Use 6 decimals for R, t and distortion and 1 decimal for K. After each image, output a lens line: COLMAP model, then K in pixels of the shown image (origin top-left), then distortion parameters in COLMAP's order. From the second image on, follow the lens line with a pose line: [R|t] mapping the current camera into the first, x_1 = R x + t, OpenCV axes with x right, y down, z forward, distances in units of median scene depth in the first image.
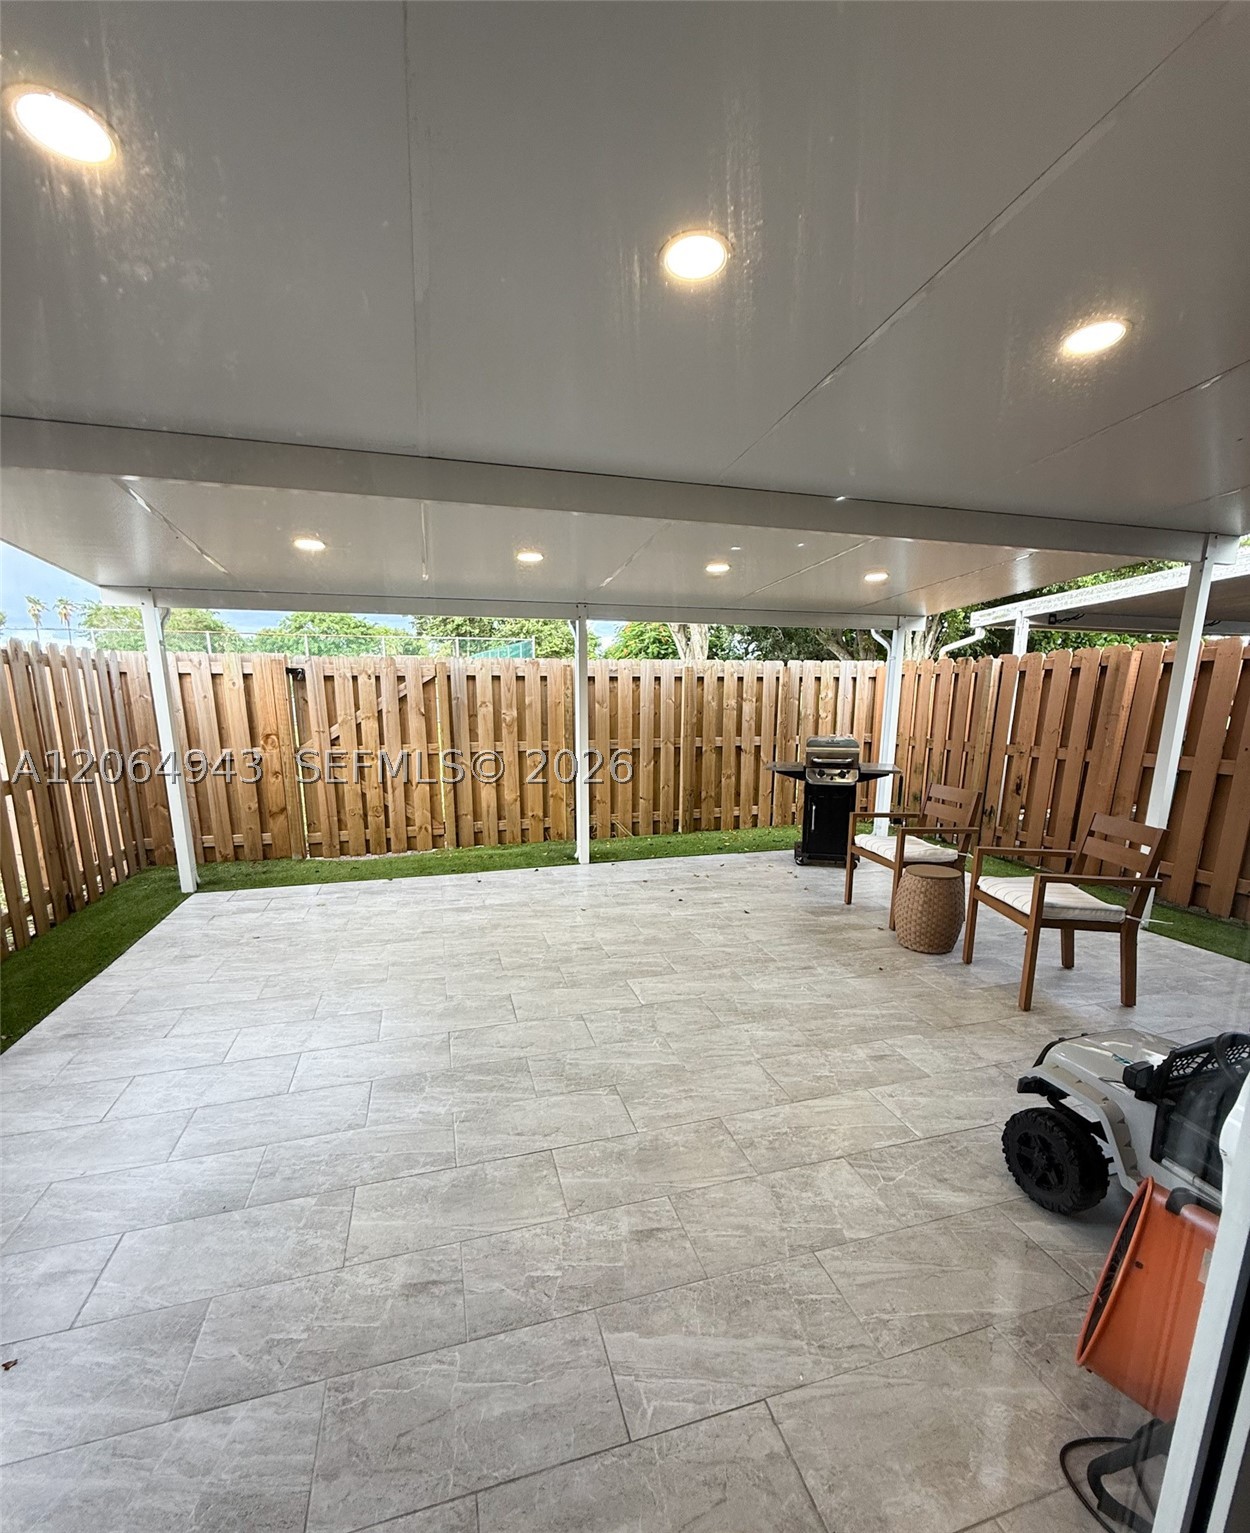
lens RADIAL K [[660.8, 0, 623.9], [0, 660.8, 822.8], [0, 0, 1]] dist [-0.002055, 0.000874]
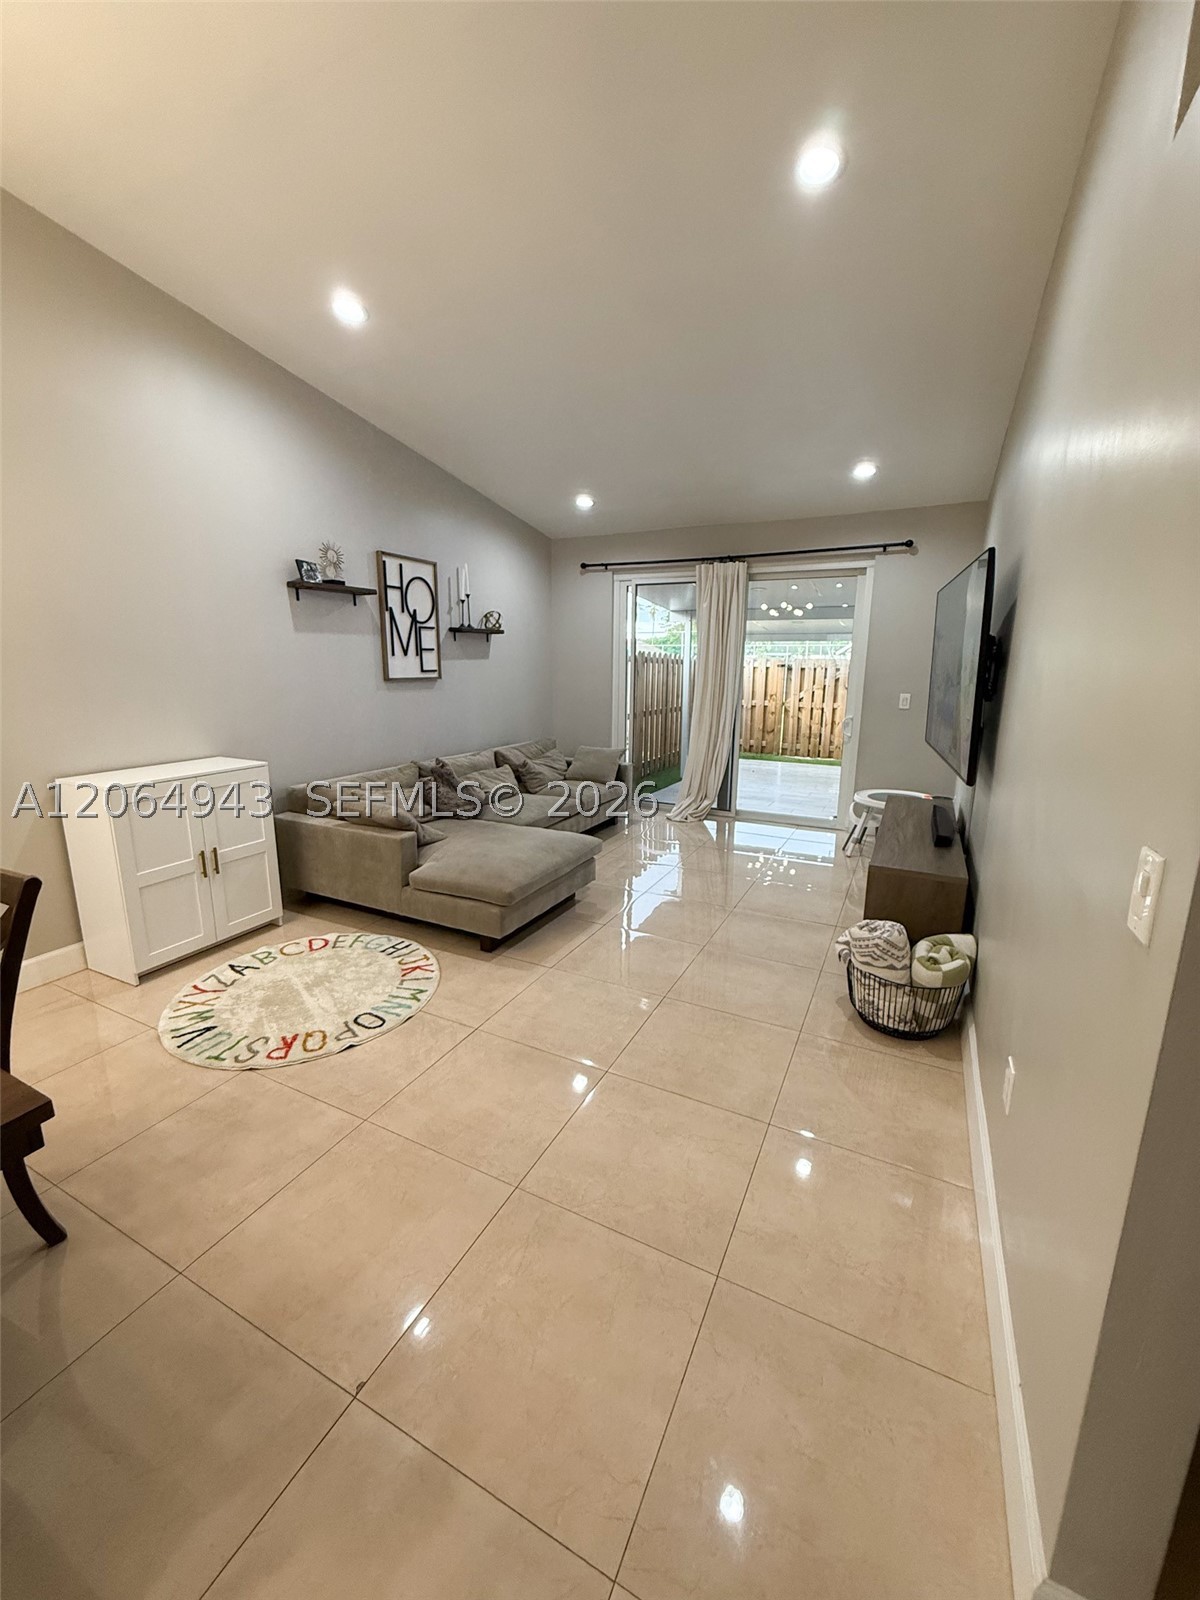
lens RADIAL K [[635.2, 0, 602.8], [0, 635.2, 787.9], [0, 0, 1]] dist [-0.003071, 0.000951]
pose [[0.731407, 0.136264, -0.668189, 0.474499], [-0.145438, 0.988459, 0.042379, 0.155881], [0.666252, 0.066184, 0.742784, -0.869797]]
